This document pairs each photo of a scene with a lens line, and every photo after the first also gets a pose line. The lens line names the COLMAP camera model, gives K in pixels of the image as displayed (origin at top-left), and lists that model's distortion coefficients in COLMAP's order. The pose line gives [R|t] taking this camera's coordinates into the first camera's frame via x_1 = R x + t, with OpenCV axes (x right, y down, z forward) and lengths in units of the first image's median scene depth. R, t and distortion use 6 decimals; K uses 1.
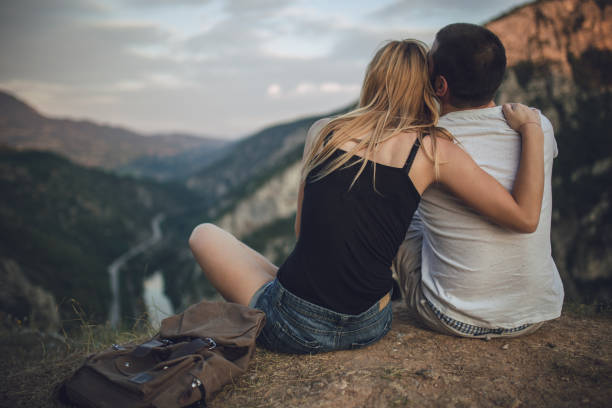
lens RADIAL K [[589.8, 0, 306.0], [0, 589.8, 204.0], [0, 0, 1]] dist [-0.063898, 0.099507]
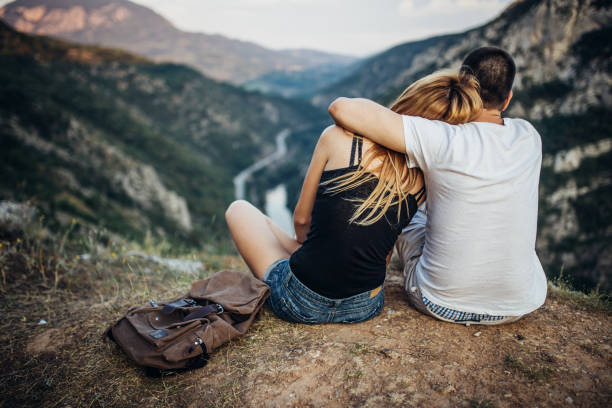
lens RADIAL K [[589.8, 0, 306.0], [0, 589.8, 204.0], [0, 0, 1]] dist [-0.063898, 0.099507]
pose [[0.976722, 0.074089, -0.201306, 0.215029], [-0.045778, 0.988834, 0.141819, -0.146185], [0.209566, -0.129302, 0.969208, -0.137594]]
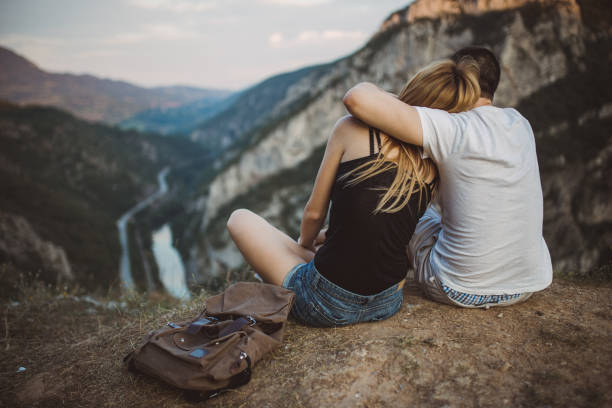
lens RADIAL K [[589.8, 0, 306.0], [0, 589.8, 204.0], [0, 0, 1]] dist [-0.063898, 0.099507]
pose [[0.999728, -0.021294, -0.009517, -0.028692], [0.022030, 0.996104, 0.085385, -0.081025], [0.007661, -0.085571, 0.996303, -0.139459]]
